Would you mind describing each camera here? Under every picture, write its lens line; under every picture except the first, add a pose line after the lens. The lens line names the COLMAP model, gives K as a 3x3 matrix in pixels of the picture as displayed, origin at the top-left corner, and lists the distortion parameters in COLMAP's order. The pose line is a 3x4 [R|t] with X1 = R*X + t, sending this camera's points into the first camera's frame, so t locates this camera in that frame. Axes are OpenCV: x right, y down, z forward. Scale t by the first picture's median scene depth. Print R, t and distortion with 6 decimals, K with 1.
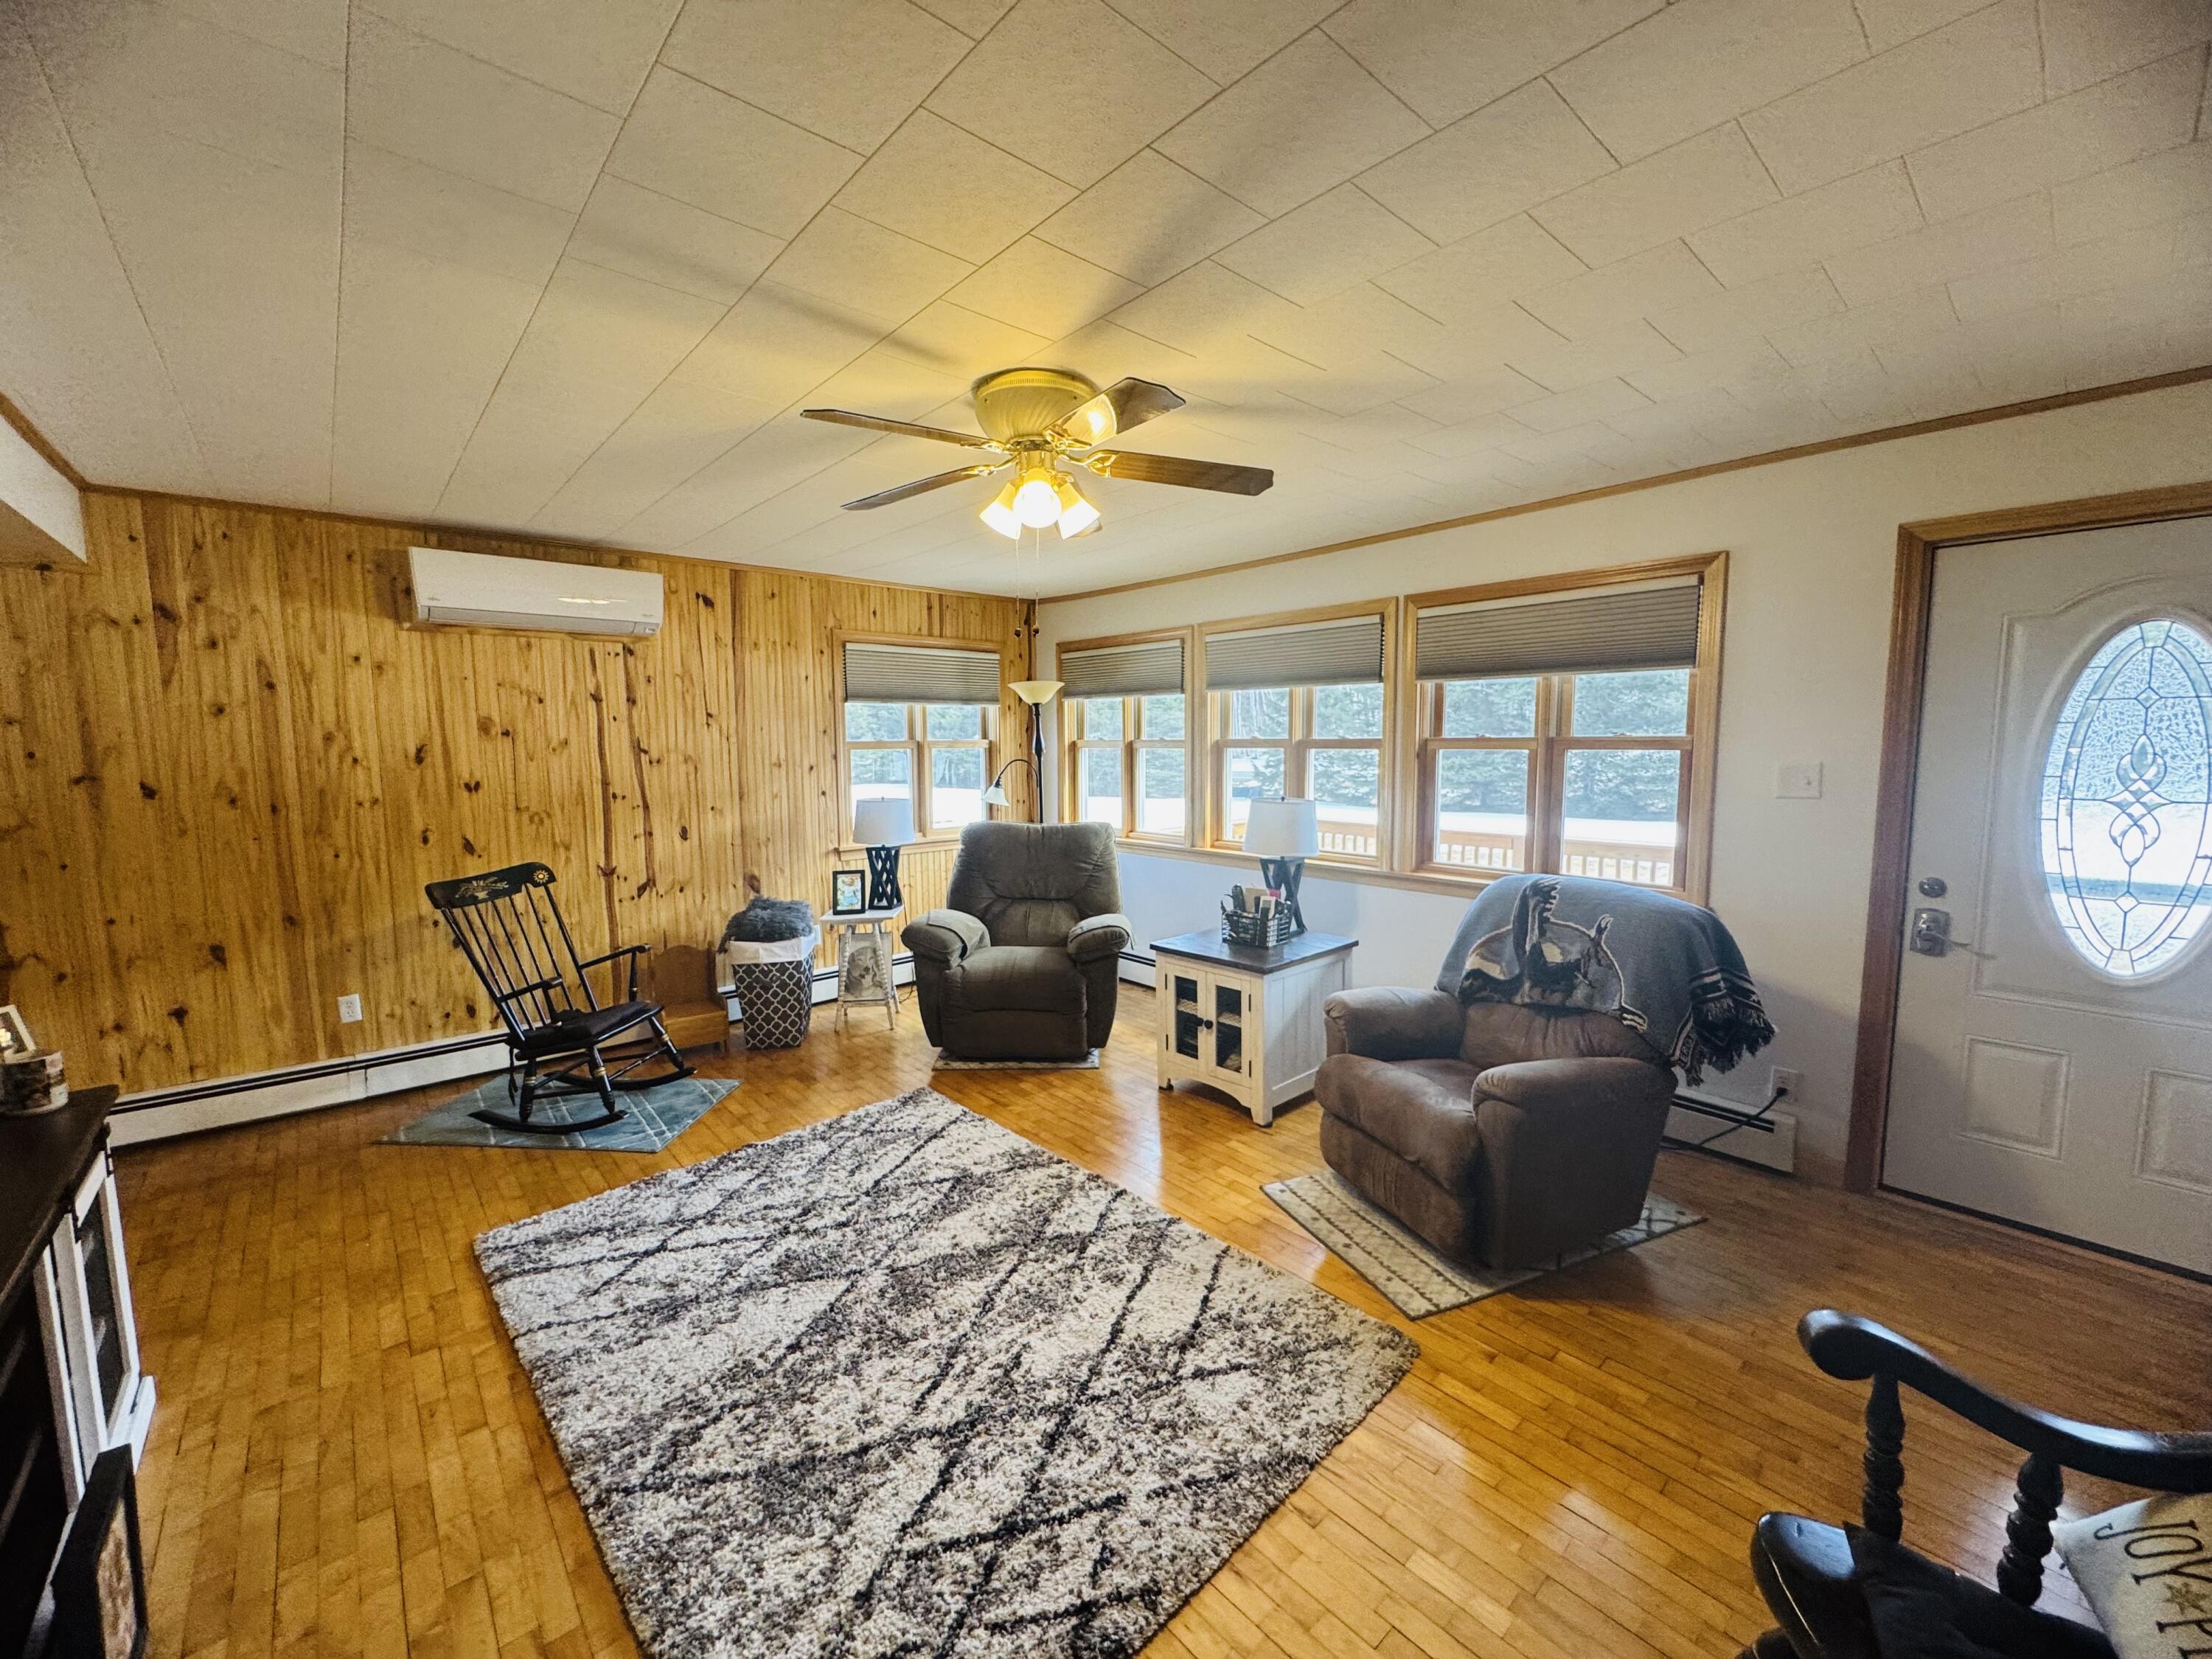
lens RADIAL K [[884.3, 0, 1100.6], [0, 884.3, 824.4], [0, 0, 1]] dist [-0.005616, 0.000596]
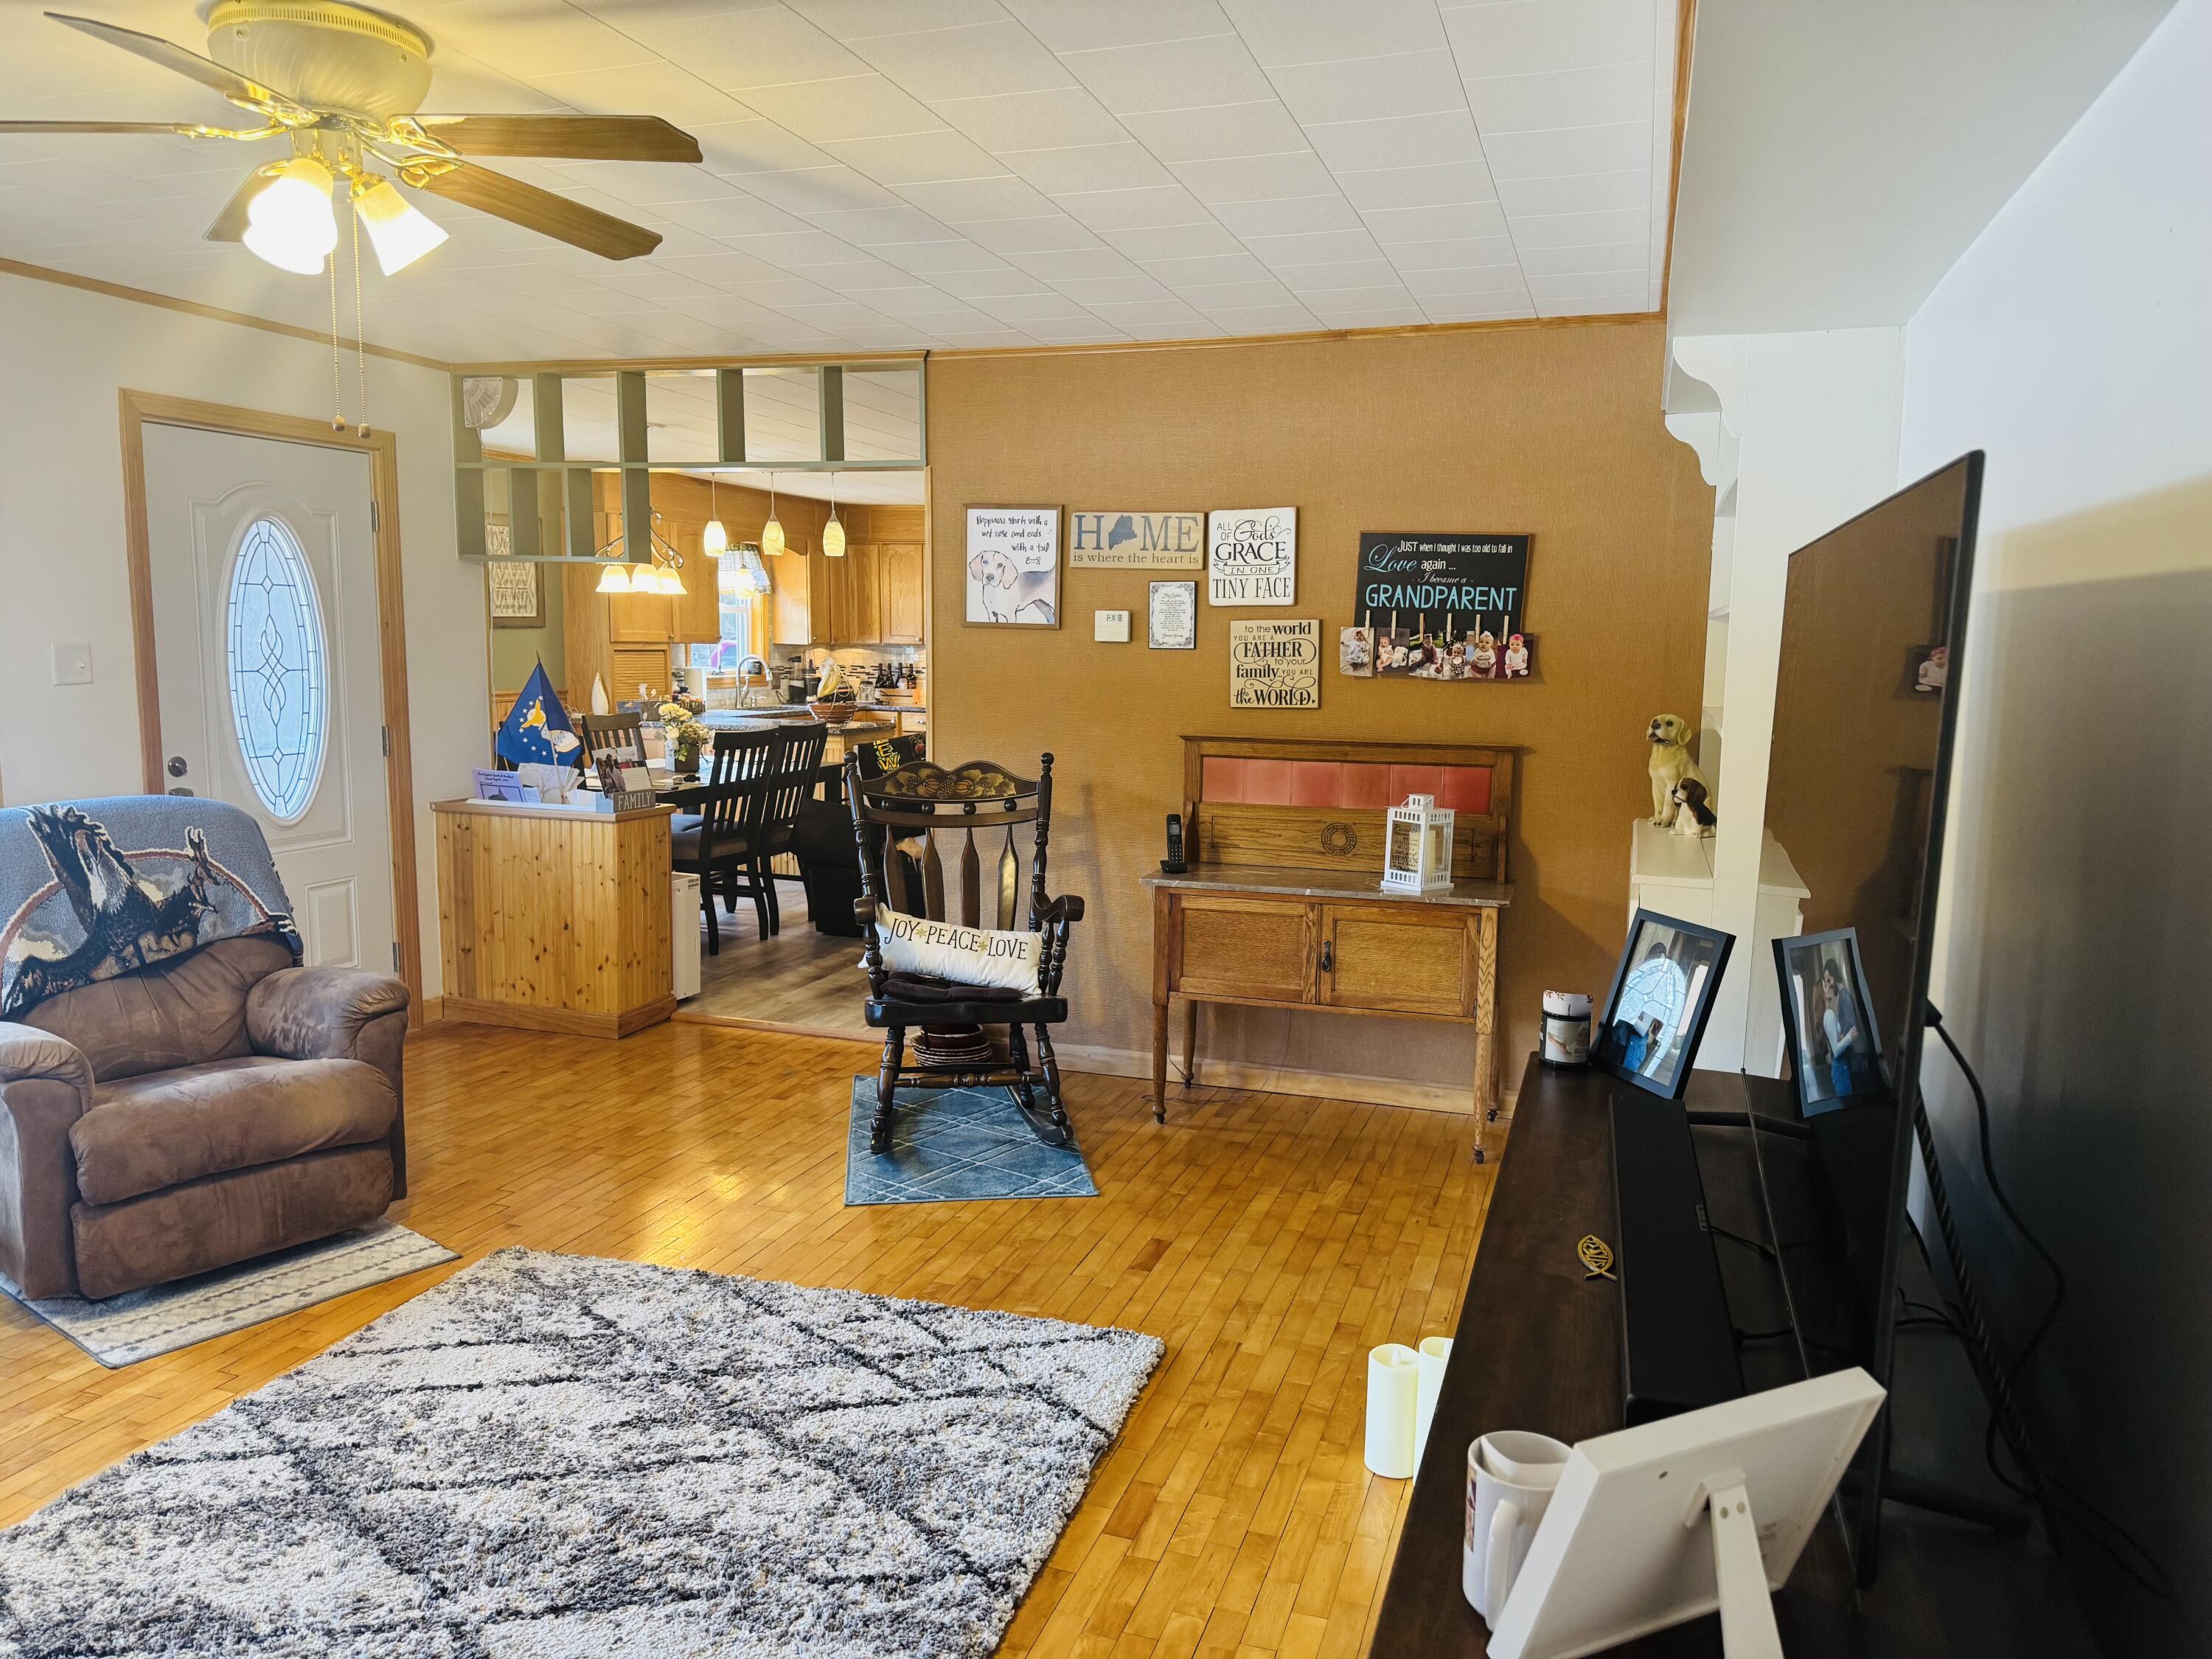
lens RADIAL K [[1552.1, 0, 1112.9], [0, 1552.1, 836.0], [0, 0, 1]] dist [0.030097, -0.001225]
pose [[-0.496964, -0.115877, 0.860000, -1.954629], [0.079944, 0.980716, 0.178339, -0.143336], [-0.864081, 0.157380, -0.478117, 1.665611]]
